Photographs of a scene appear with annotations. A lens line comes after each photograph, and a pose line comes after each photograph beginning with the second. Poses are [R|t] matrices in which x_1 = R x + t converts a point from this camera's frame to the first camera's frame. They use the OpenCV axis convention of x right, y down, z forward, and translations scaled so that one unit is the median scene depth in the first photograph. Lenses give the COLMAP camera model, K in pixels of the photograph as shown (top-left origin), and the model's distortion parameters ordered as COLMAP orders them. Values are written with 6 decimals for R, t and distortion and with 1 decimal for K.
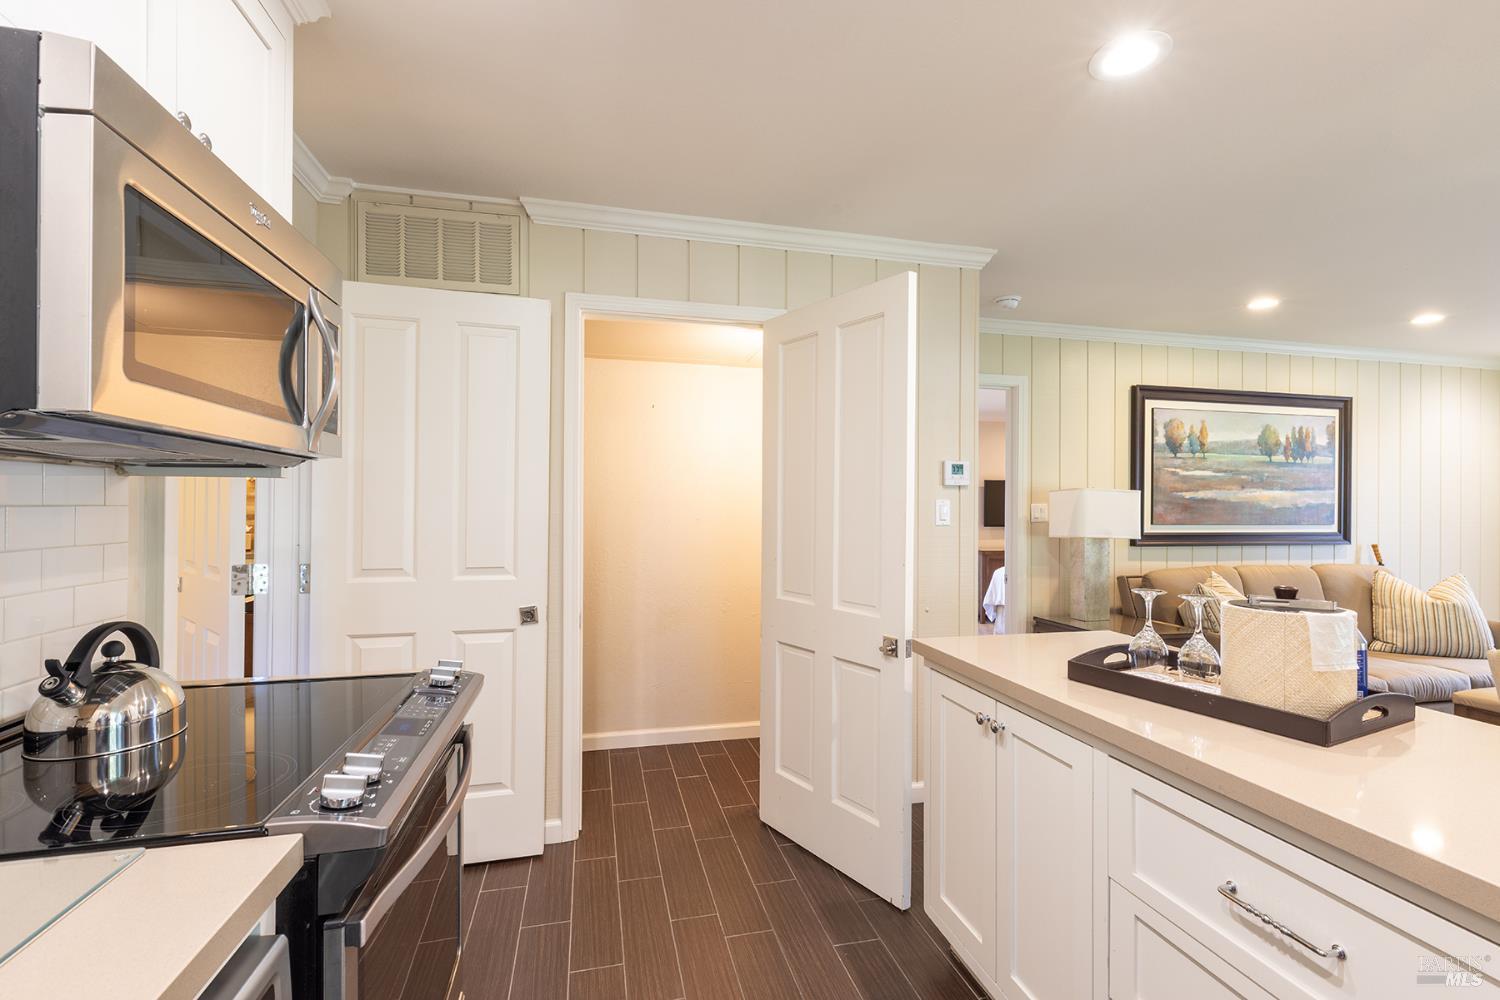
lens RADIAL K [[672.8, 0, 763.2], [0, 672.8, 506.1], [0, 0, 1]] dist [0.010232, -0.001440]
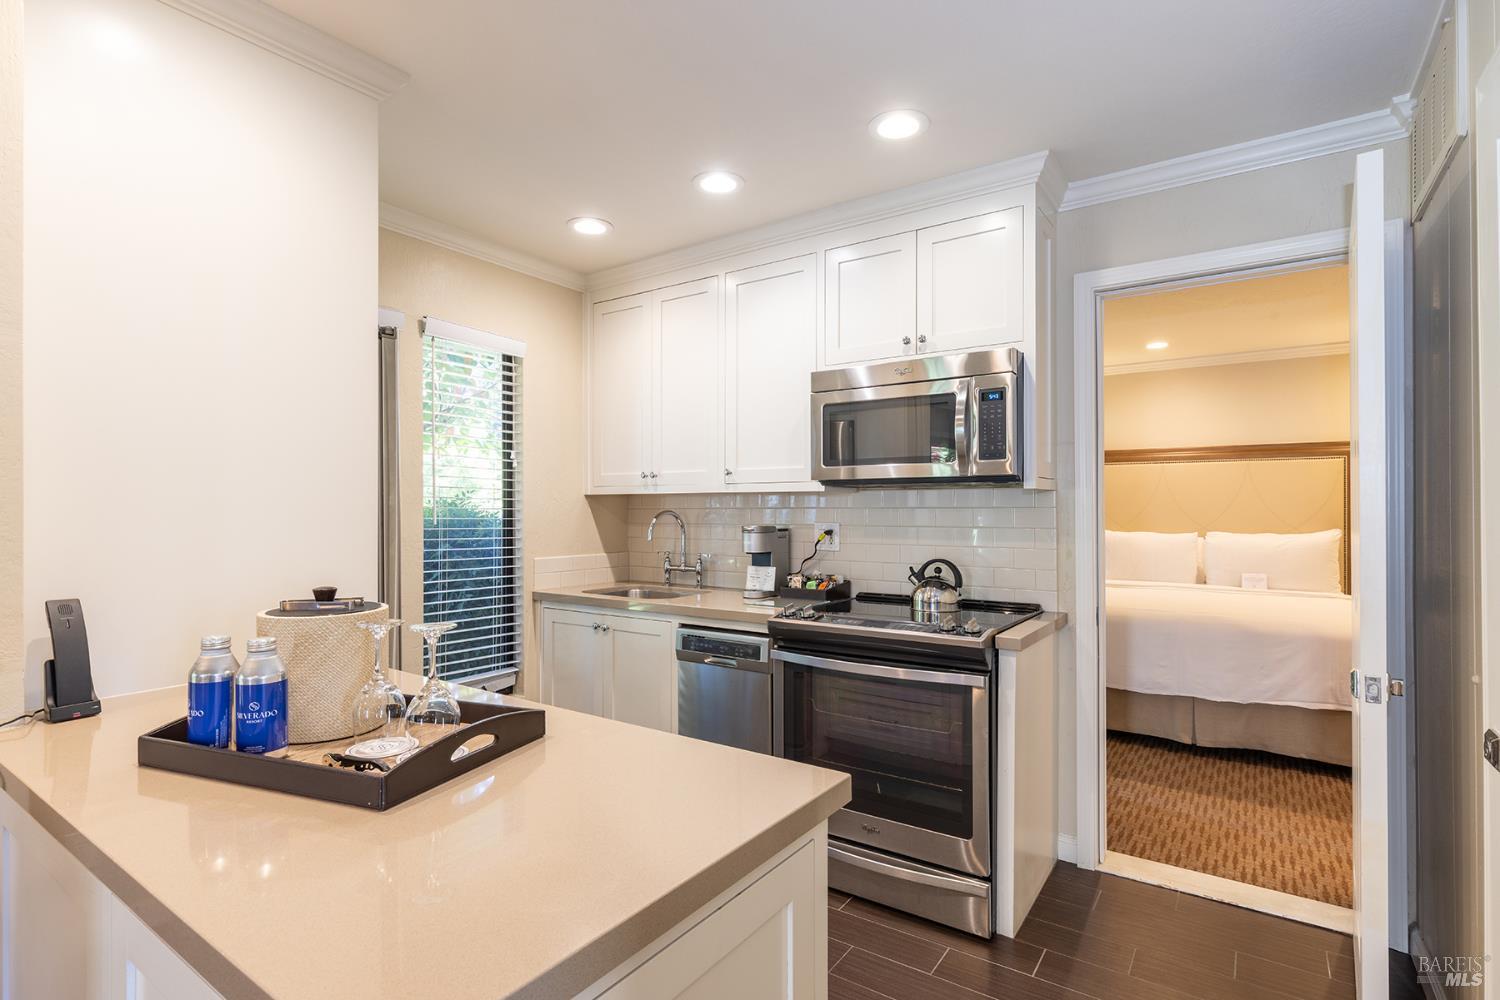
lens RADIAL K [[734.1, 0, 756.0], [0, 734.1, 507.2], [0, 0, 1]] dist [0.003263, 0.000422]
pose [[-0.749218, -0.007004, -0.662286, 0.304762], [-0.002526, 0.999967, -0.007718, 0.005162], [0.662318, -0.004109, -0.749211, 0.655238]]
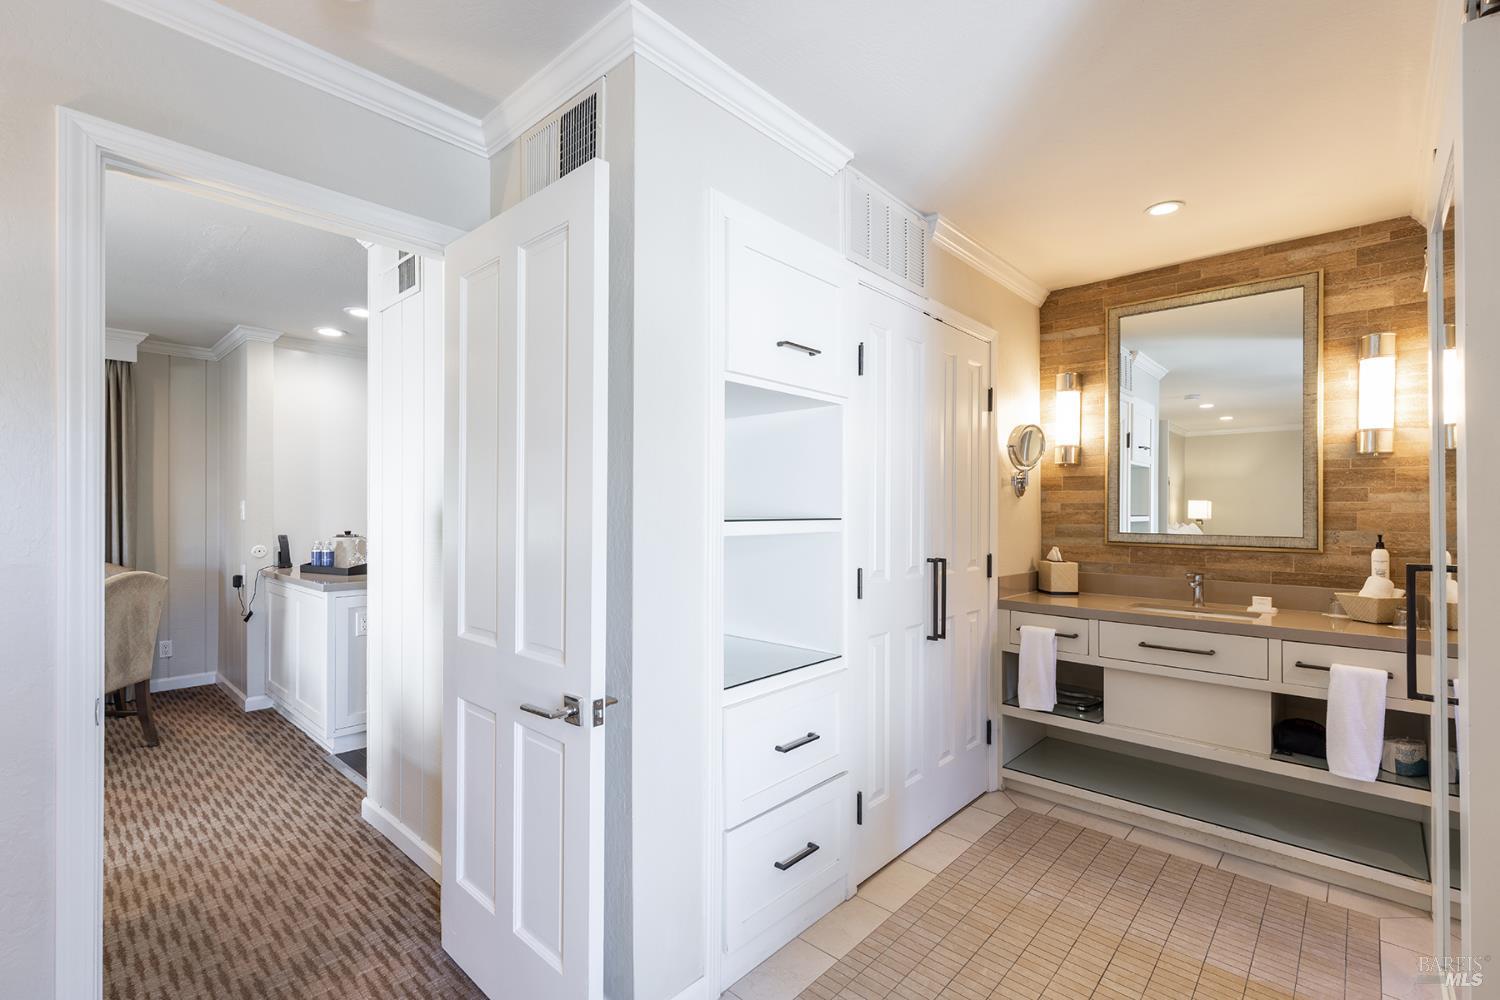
lens RADIAL K [[672.8, 0, 750.0], [0, 672.8, 505.9], [0, 0, 1]] dist [0.010232, -0.001440]
pose [[-0.835632, -0.014145, -0.549108, 0.288856], [-0.008068, 0.999877, -0.013480, 0.009033], [0.549230, -0.006834, -0.835643, 1.495529]]
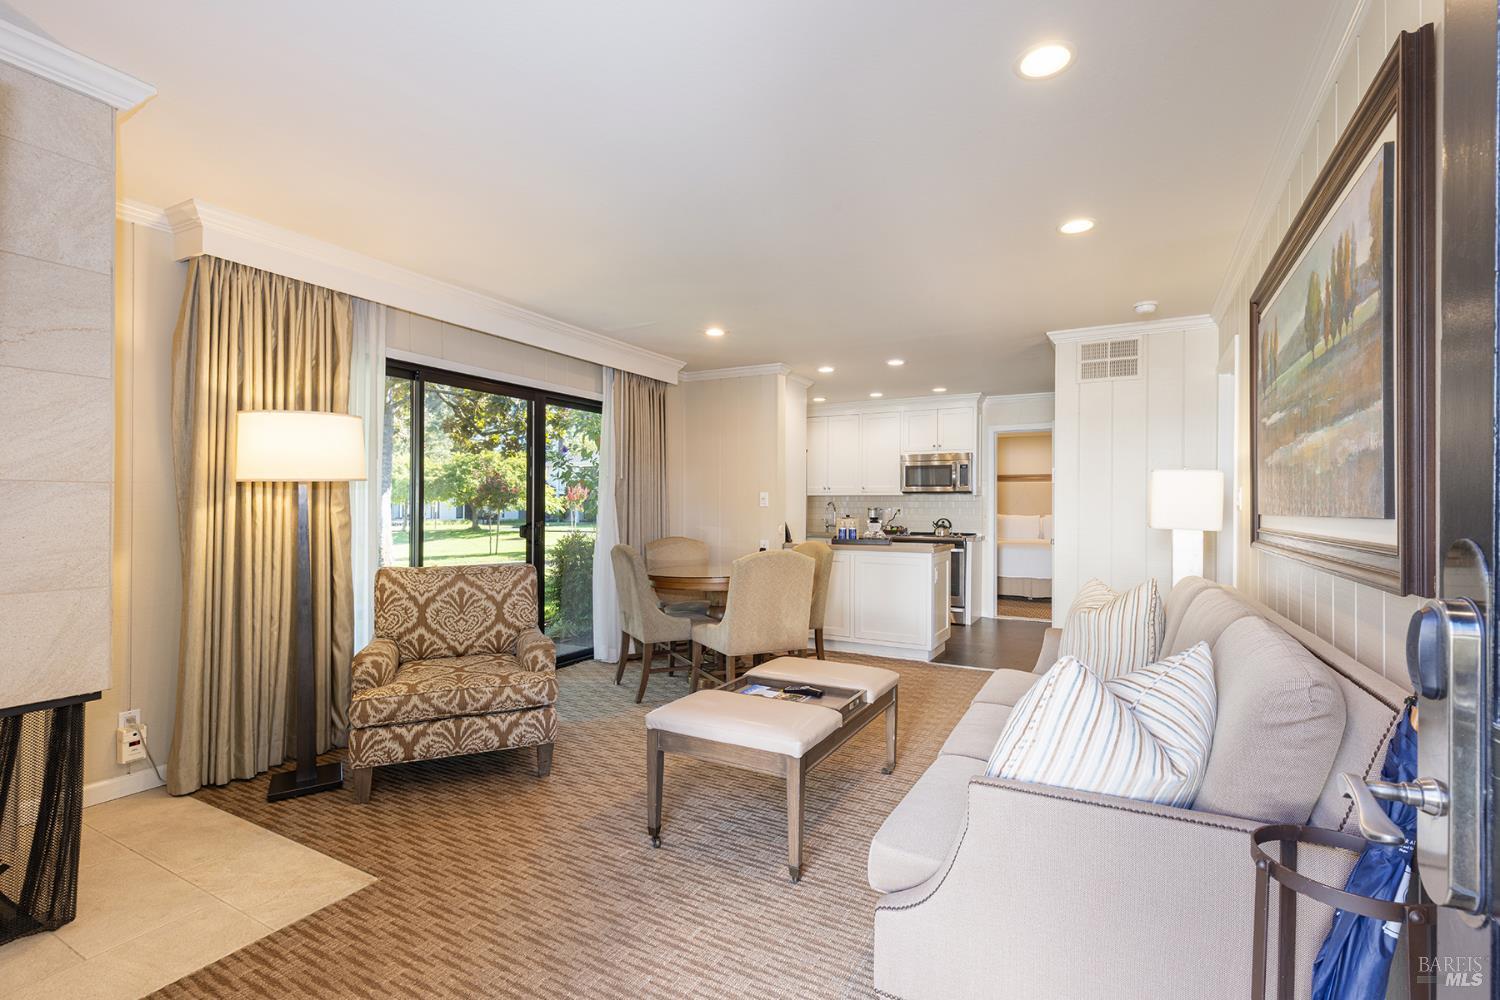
lens RADIAL K [[672.8, 0, 757.0], [0, 672.8, 505.5], [0, 0, 1]] dist [0.010232, -0.001440]
pose [[-0.683879, -0.011224, -0.729509, 1.404956], [-0.008045, 0.999937, -0.007843, 0.029689], [0.729551, 0.000505, -0.683926, 1.139591]]
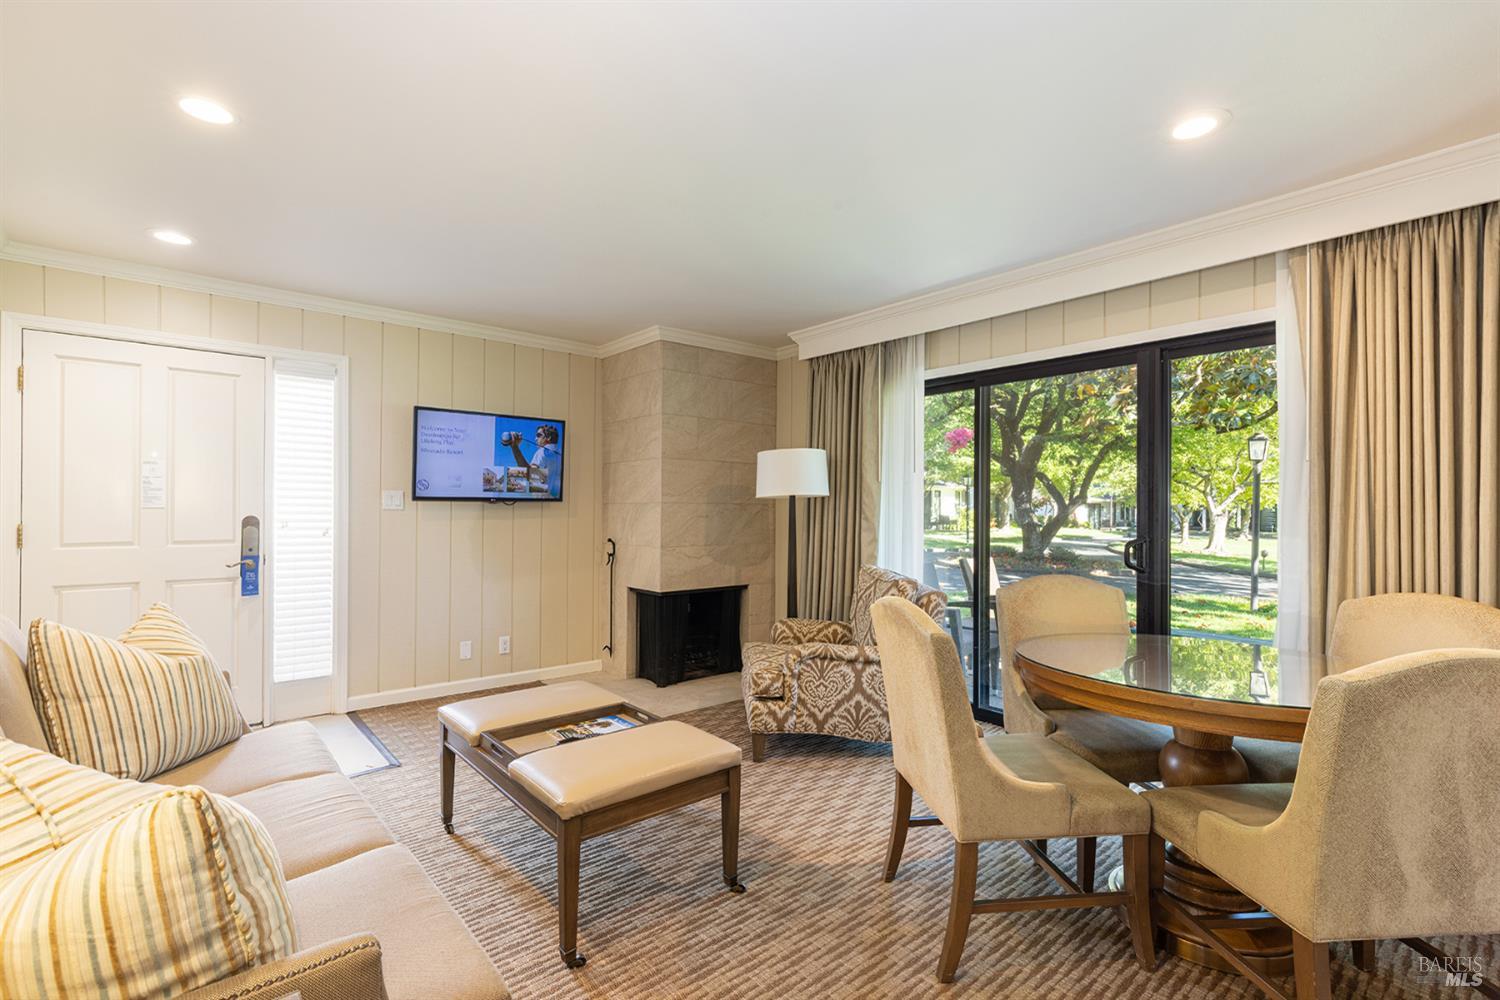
lens RADIAL K [[672.8, 0, 759.1], [0, 672.8, 507.0], [0, 0, 1]] dist [0.010232, -0.001440]
pose [[-0.453515, -0.003907, 0.891240, 0.327400], [-0.009923, 0.999951, -0.000666, 0.018659], [-0.891194, -0.009146, -0.453531, 0.839741]]
